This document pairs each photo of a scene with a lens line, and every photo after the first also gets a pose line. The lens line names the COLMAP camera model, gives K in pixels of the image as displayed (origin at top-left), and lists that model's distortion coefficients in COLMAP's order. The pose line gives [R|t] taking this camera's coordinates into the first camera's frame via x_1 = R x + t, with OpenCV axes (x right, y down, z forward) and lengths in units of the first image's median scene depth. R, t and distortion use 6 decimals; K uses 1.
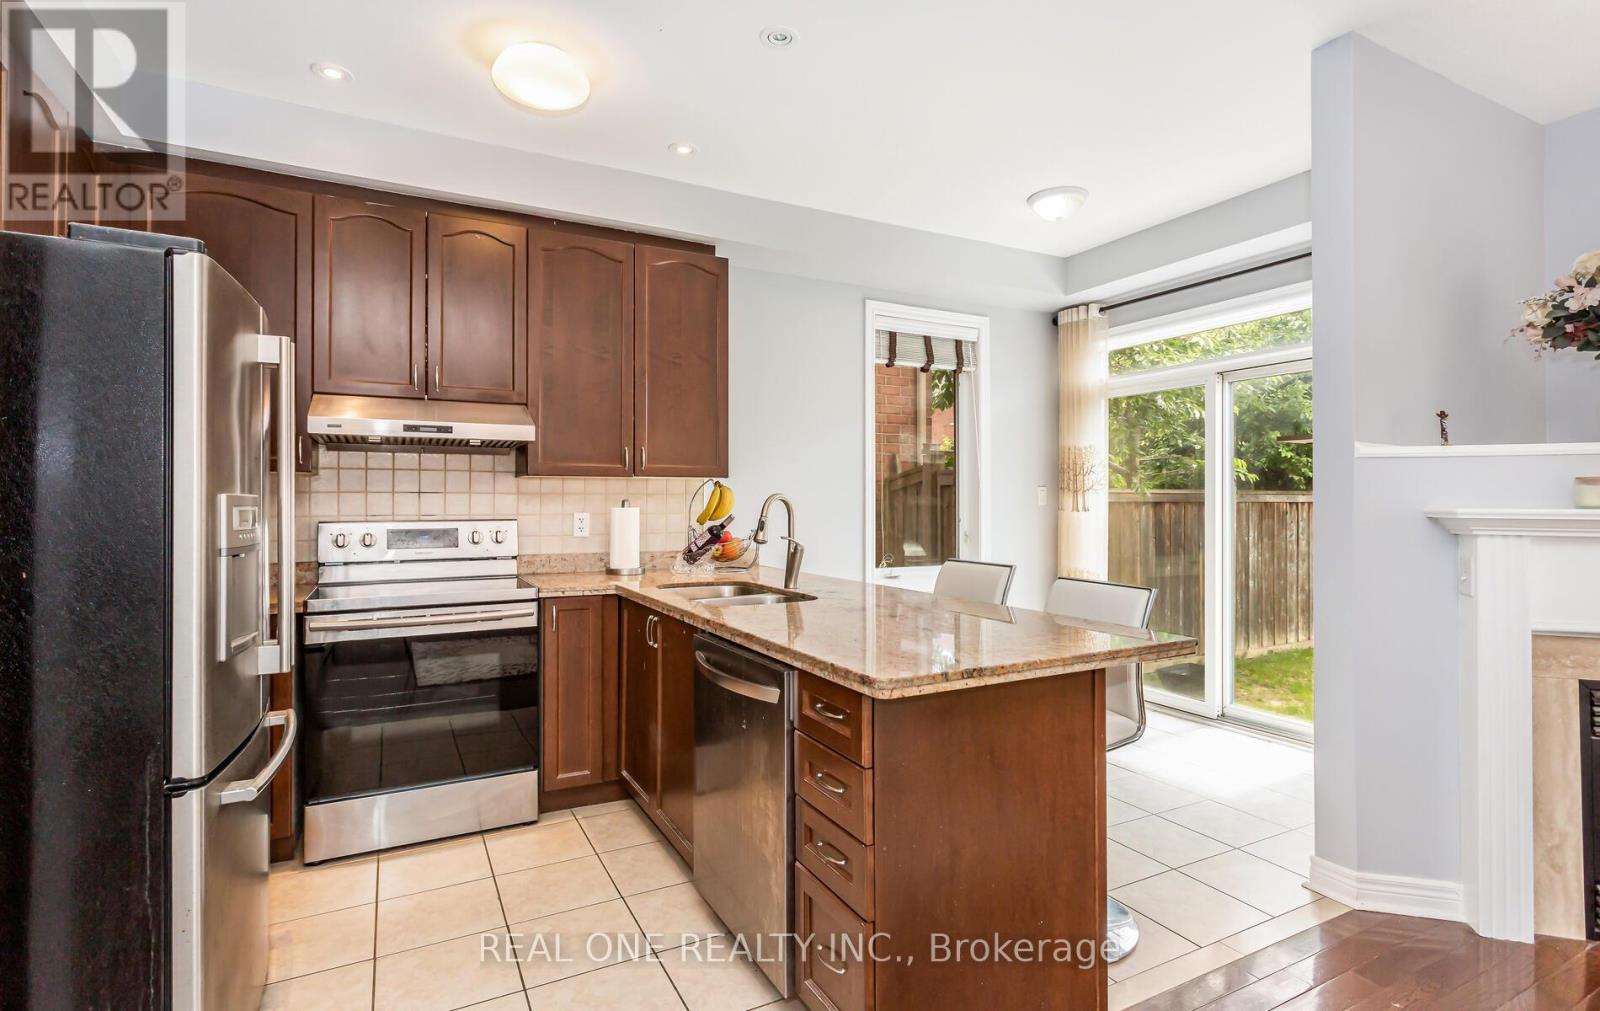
lens RADIAL K [[783.3, 0, 800.0], [0, 783.3, 505.5], [0, 0, 1]] dist [-0.000237, -0.000125]
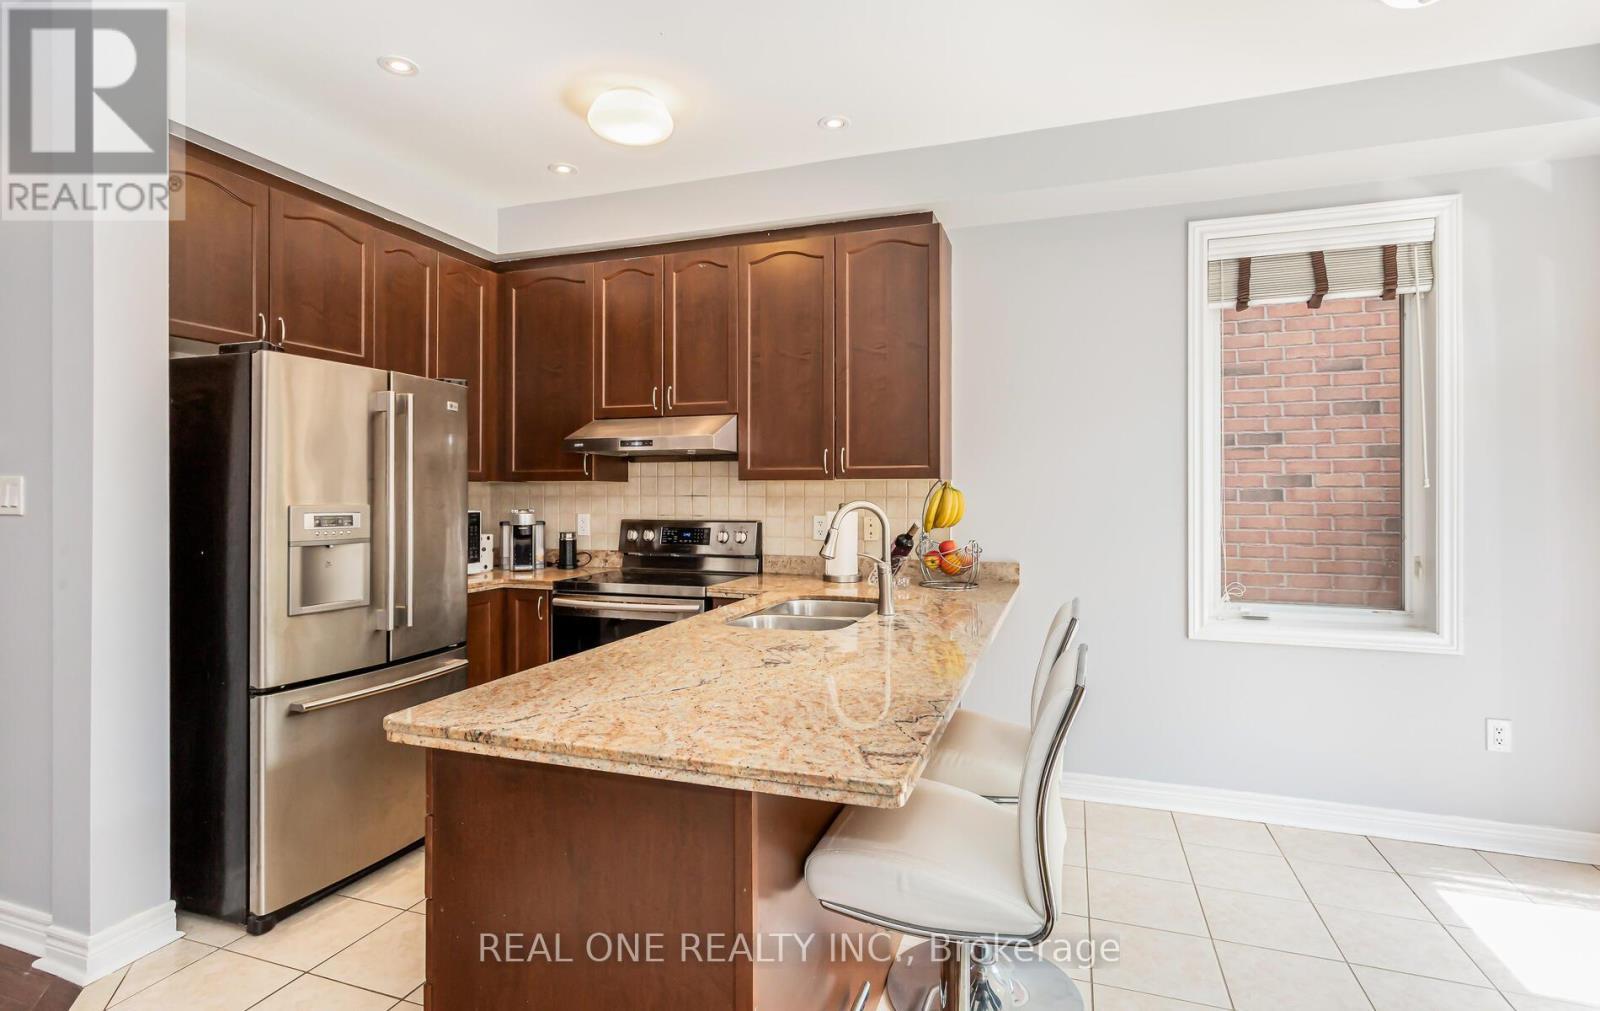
lens RADIAL K [[795.7, 0, 771.5], [0, 795.7, 499.7], [0, 0, 1]] dist [0.000536, 0.000251]
pose [[0.669651, 0.007182, -0.742642, 0.434496], [-0.006117, 0.999973, 0.004156, -0.015355], [0.742651, 0.001759, 0.669676, 0.283319]]
